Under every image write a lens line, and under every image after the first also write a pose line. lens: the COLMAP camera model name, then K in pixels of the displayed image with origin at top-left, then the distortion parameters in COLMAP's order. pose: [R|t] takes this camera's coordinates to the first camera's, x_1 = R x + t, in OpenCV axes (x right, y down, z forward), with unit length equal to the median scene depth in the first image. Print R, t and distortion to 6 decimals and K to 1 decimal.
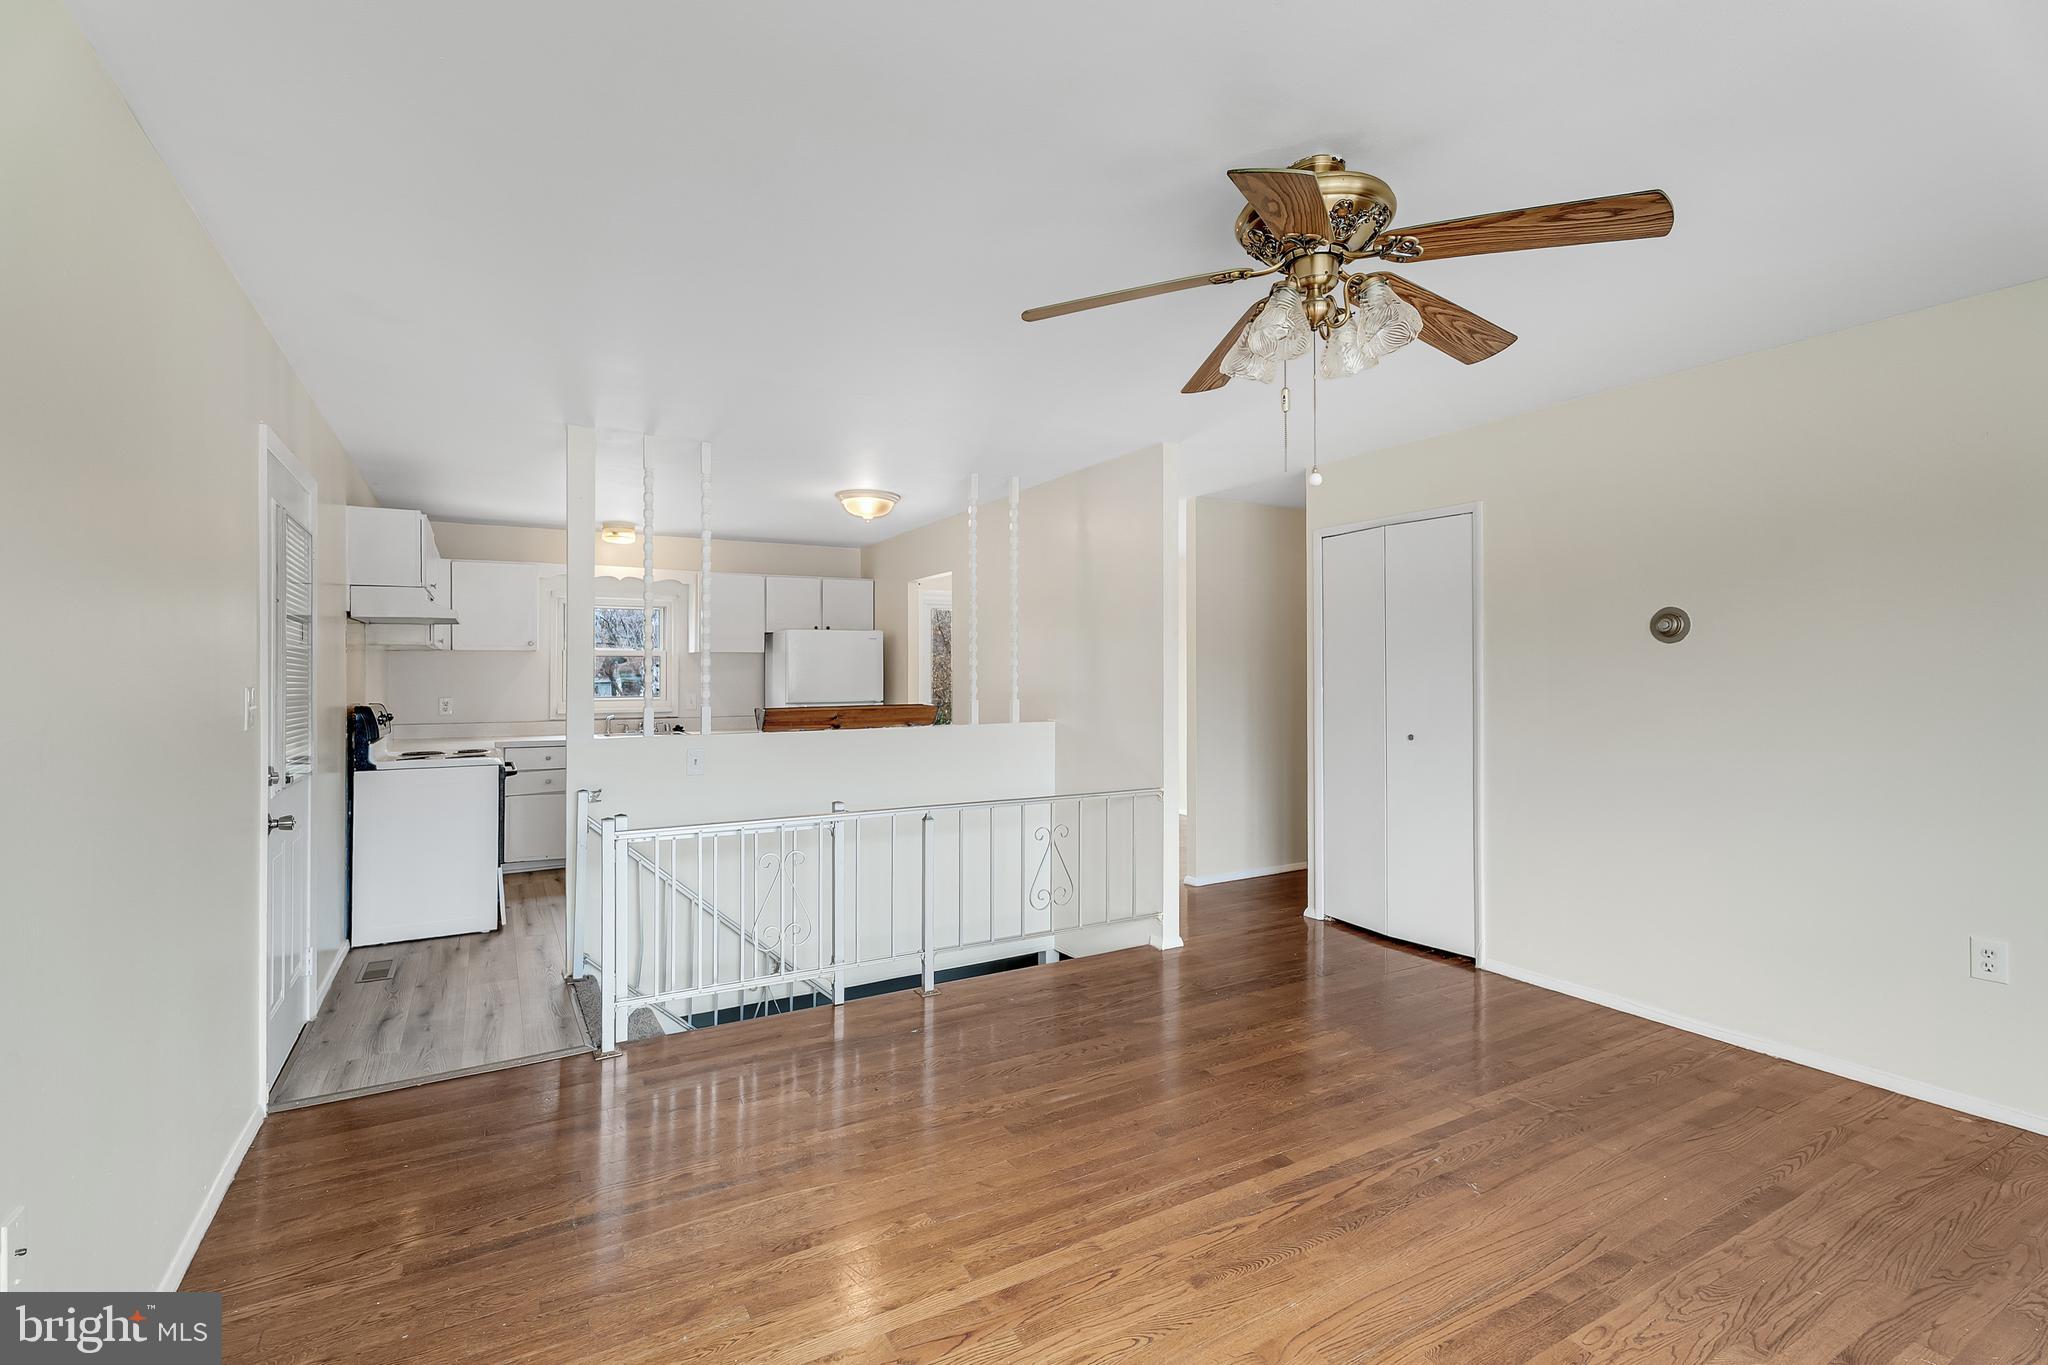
lens RADIAL K [[931.4, 0, 1026.8], [0, 931.4, 670.2], [0, 0, 1]] dist [0.004349, -0.001248]
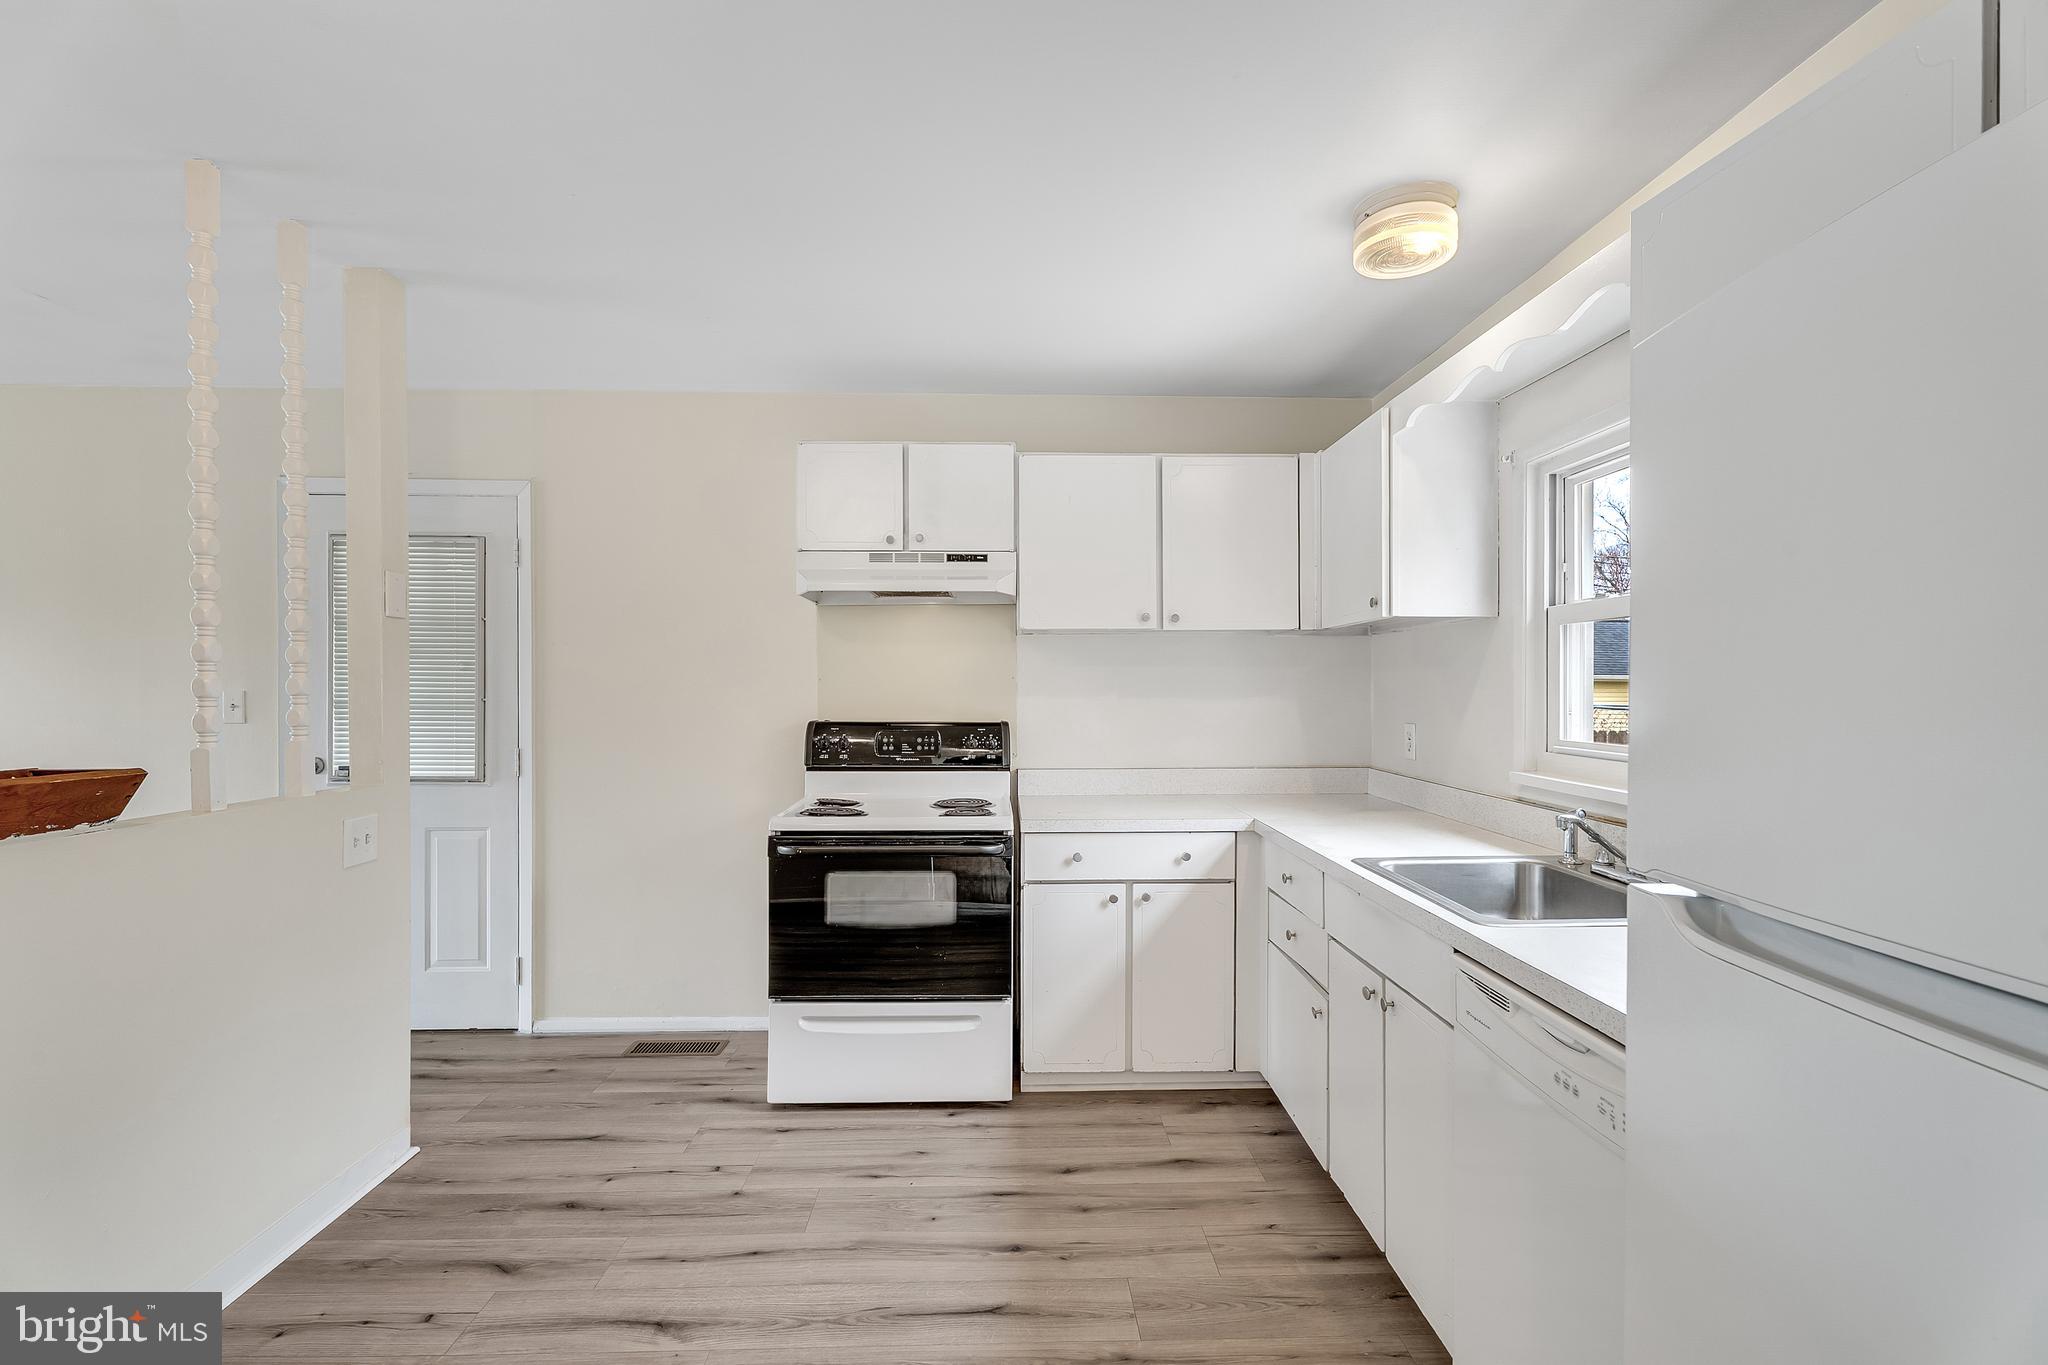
lens RADIAL K [[931.4, 0, 1009.7], [0, 931.4, 693.0], [0, 0, 1]] dist [0.004349, -0.001248]
pose [[-0.491089, 0.010870, -0.871042, -0.162220], [0.004083, 0.999940, 0.010177, 0.013394], [0.871100, 0.001442, -0.491104, 2.047193]]
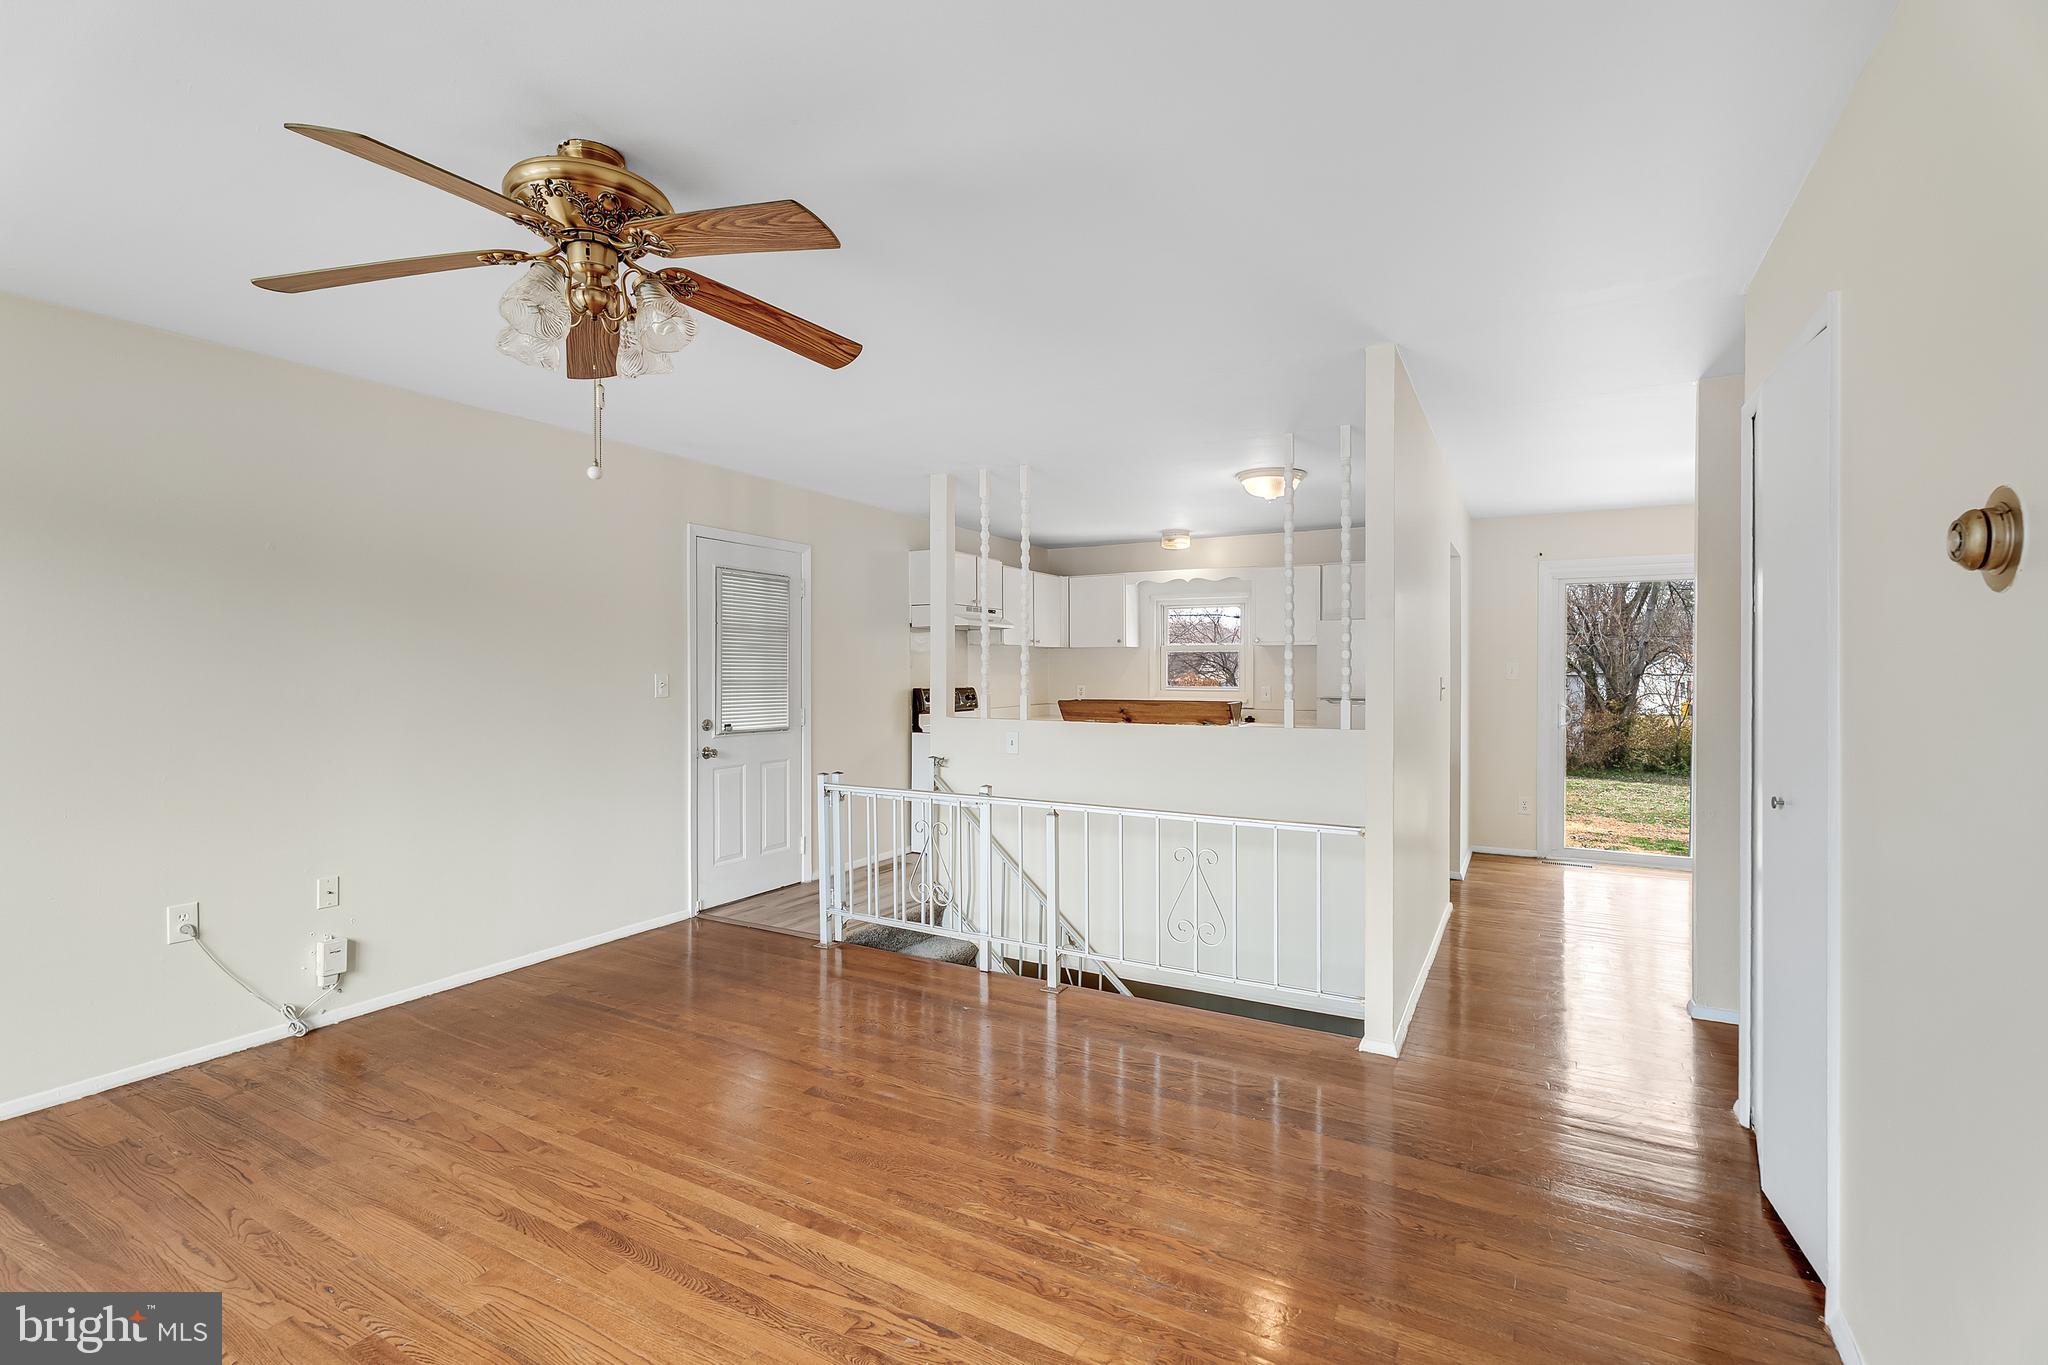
lens RADIAL K [[931.4, 0, 1013.3], [0, 931.4, 670.5], [0, 0, 1]] dist [0.004349, -0.001248]
pose [[0.507178, 0.007958, -0.861805, 0.838318], [0.000239, 0.999956, 0.009374, -0.003265], [0.861841, -0.004960, 0.507154, 0.534640]]
